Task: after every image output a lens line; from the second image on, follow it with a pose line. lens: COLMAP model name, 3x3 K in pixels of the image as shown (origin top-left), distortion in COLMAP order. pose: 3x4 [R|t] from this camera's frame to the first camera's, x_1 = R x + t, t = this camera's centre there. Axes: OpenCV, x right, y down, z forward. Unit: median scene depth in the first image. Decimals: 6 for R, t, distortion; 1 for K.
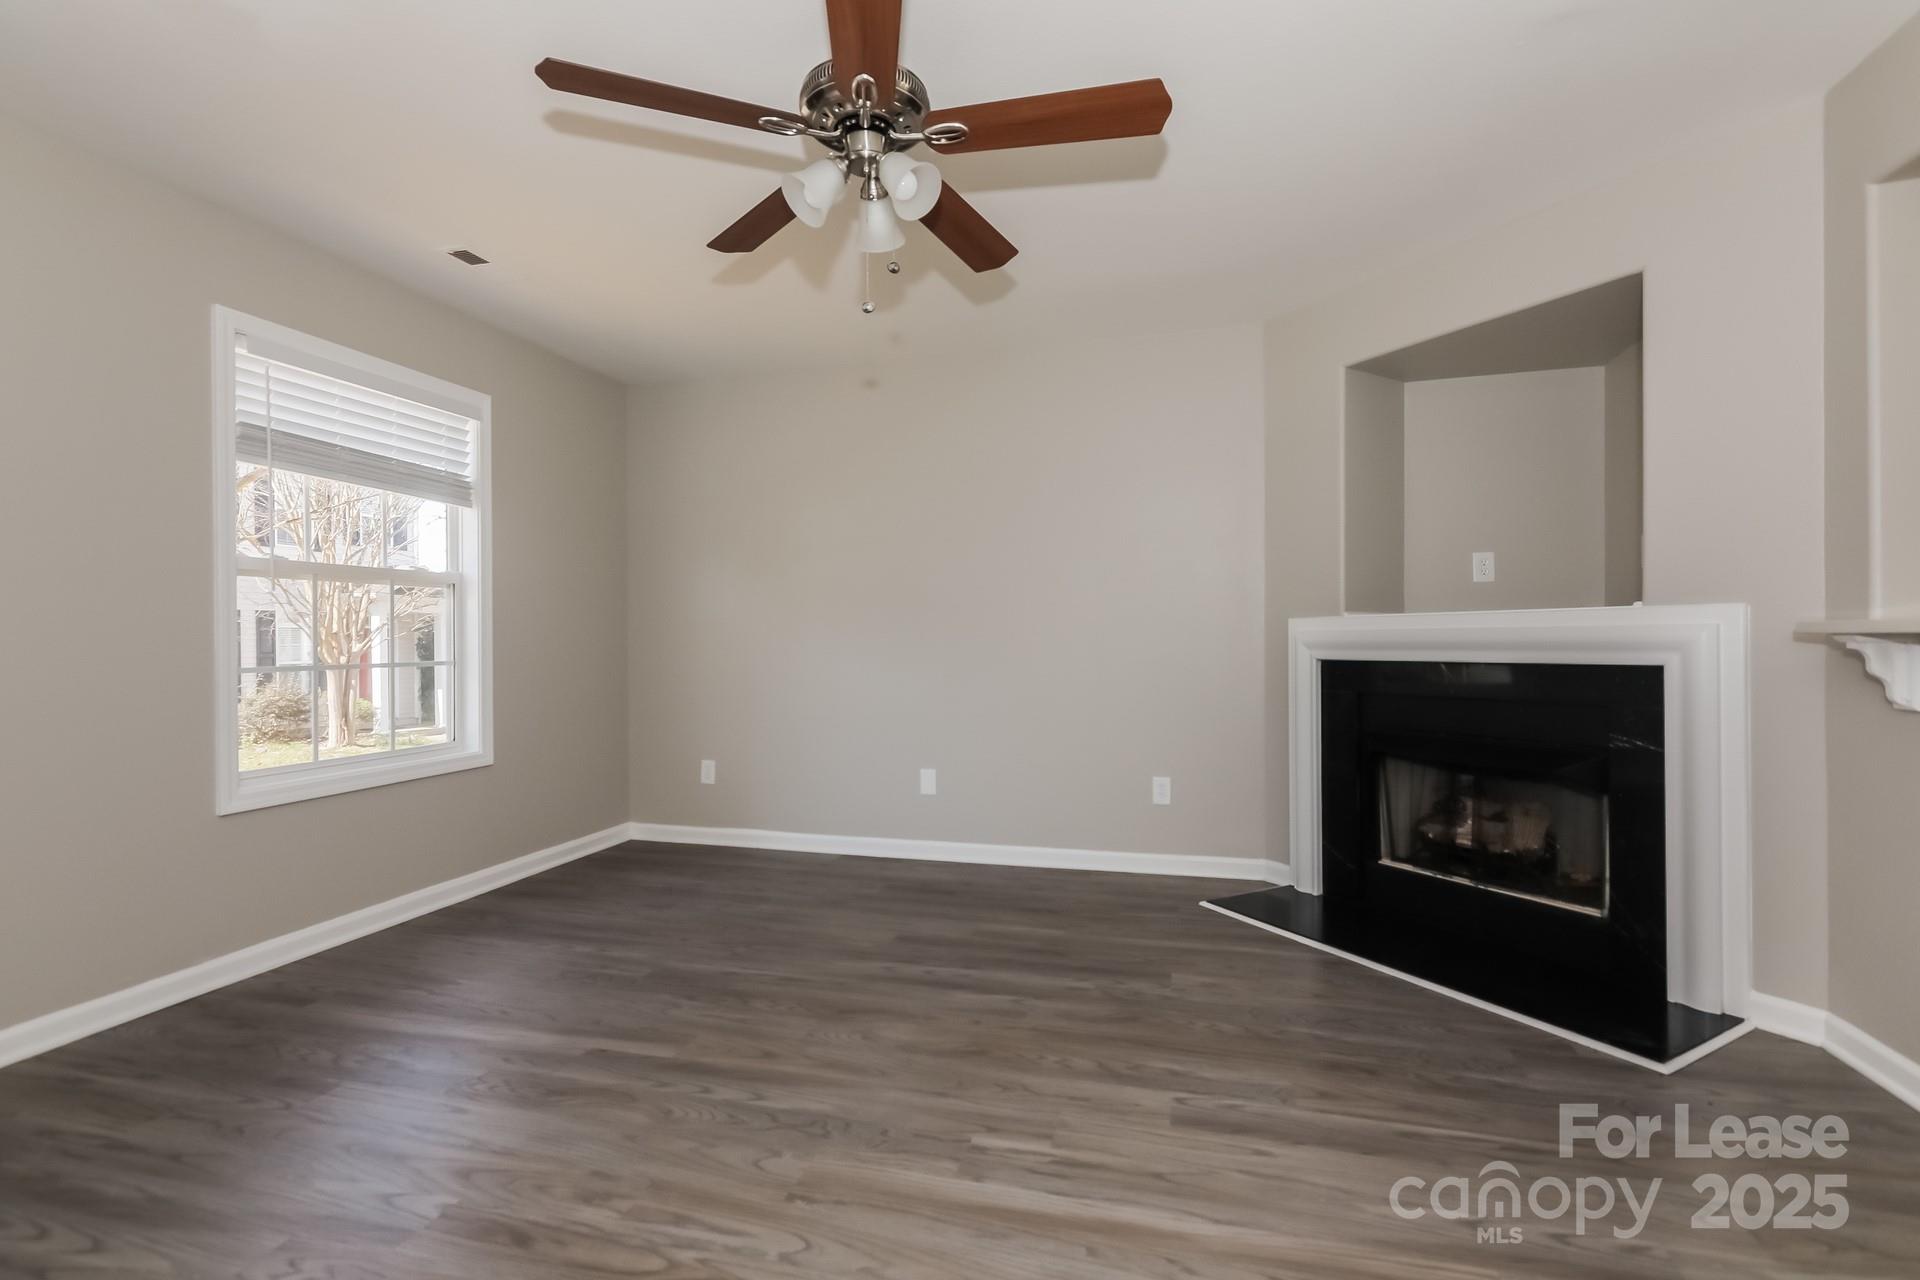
lens RADIAL K [[865.6, 0, 962.1], [0, 865.6, 642.6], [0, 0, 1]] dist [-0.002669, 0.000806]
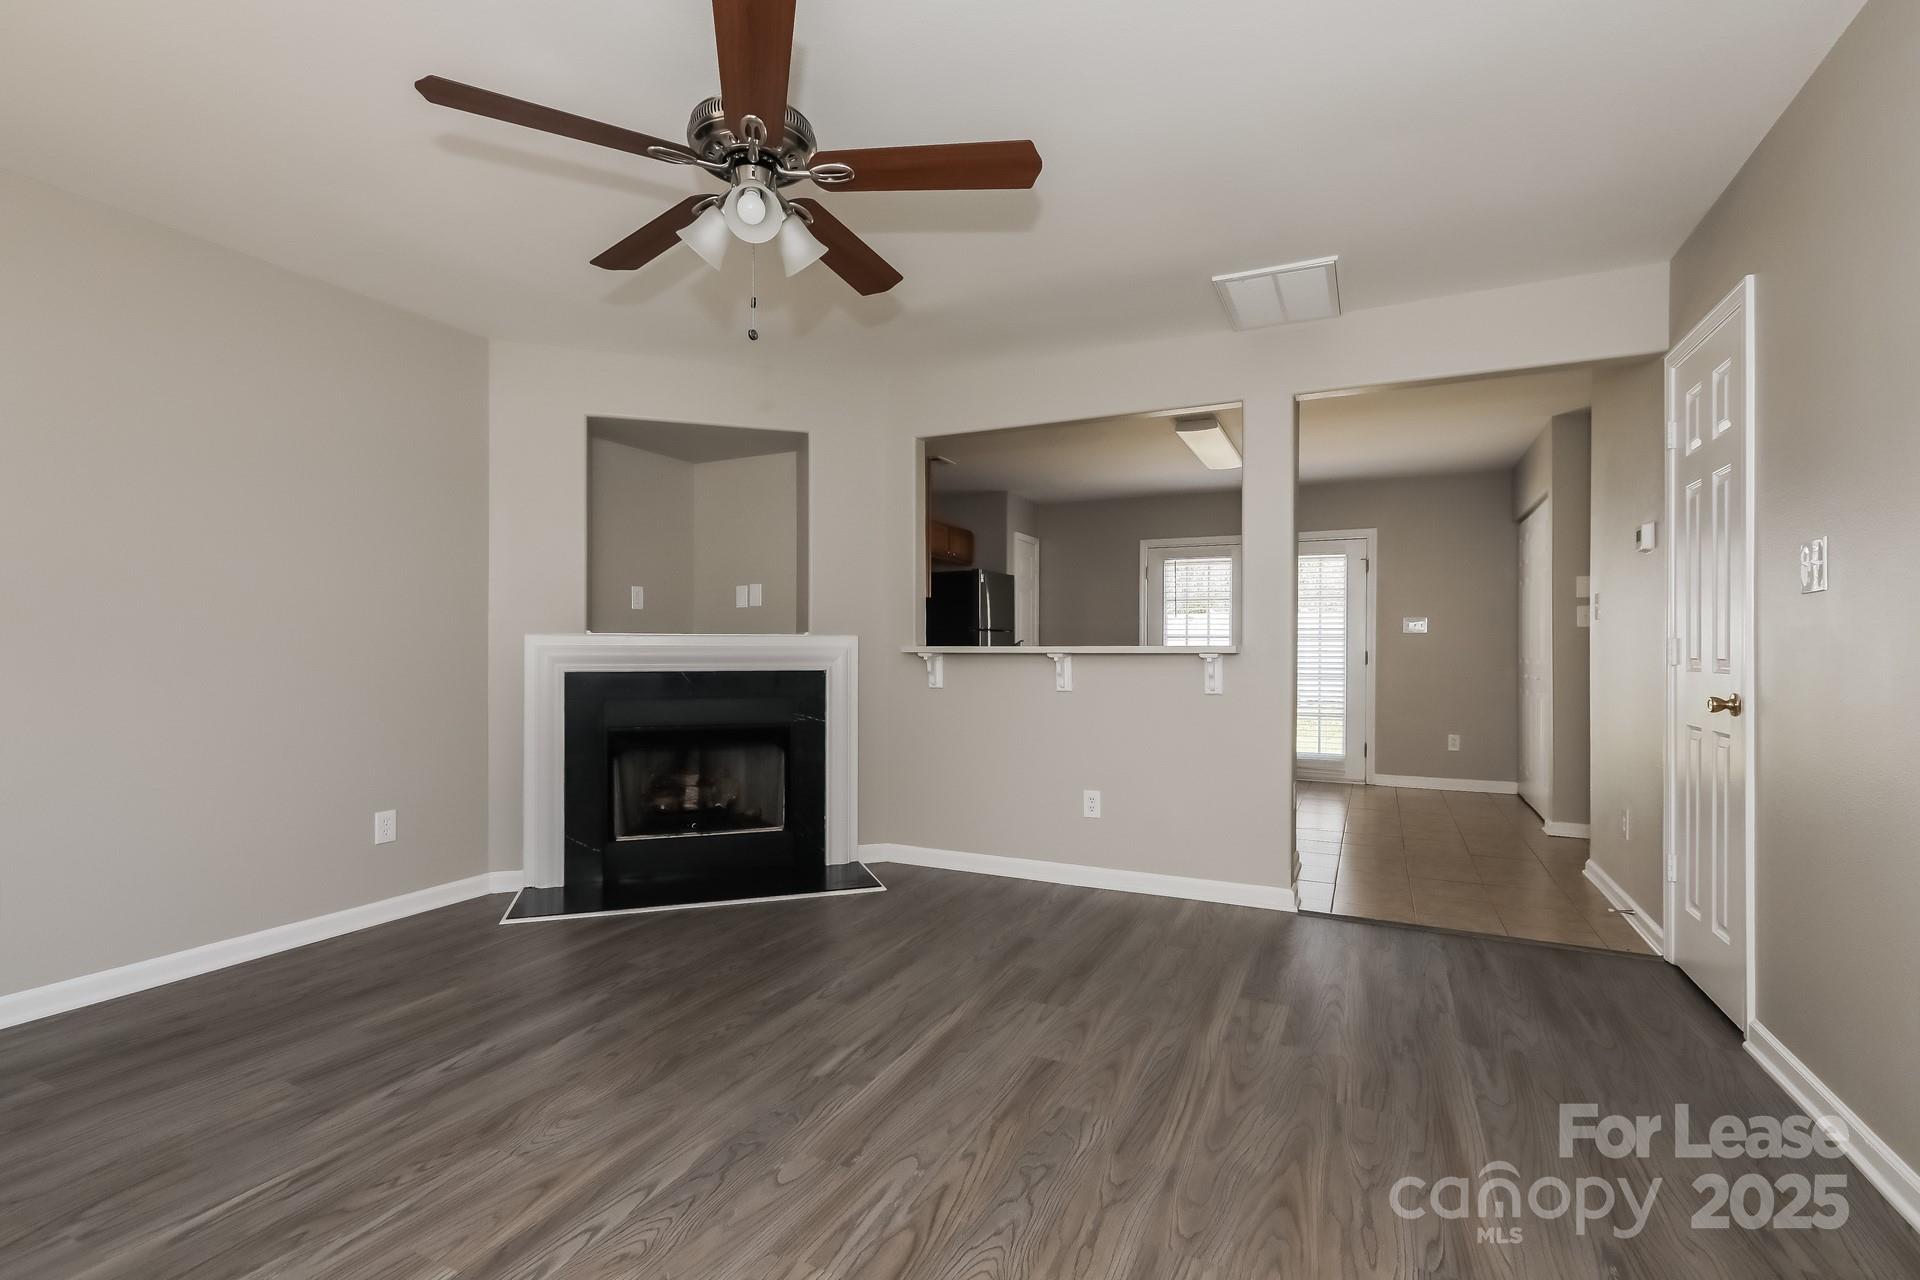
lens RADIAL K [[865.6, 0, 954.1], [0, 865.6, 641.6], [0, 0, 1]] dist [-0.002669, 0.000806]
pose [[0.181918, 0.015589, 0.983190, -0.771820], [0.000015, 0.999874, -0.015857, -0.003183], [-0.983314, 0.002900, 0.181895, 0.404744]]
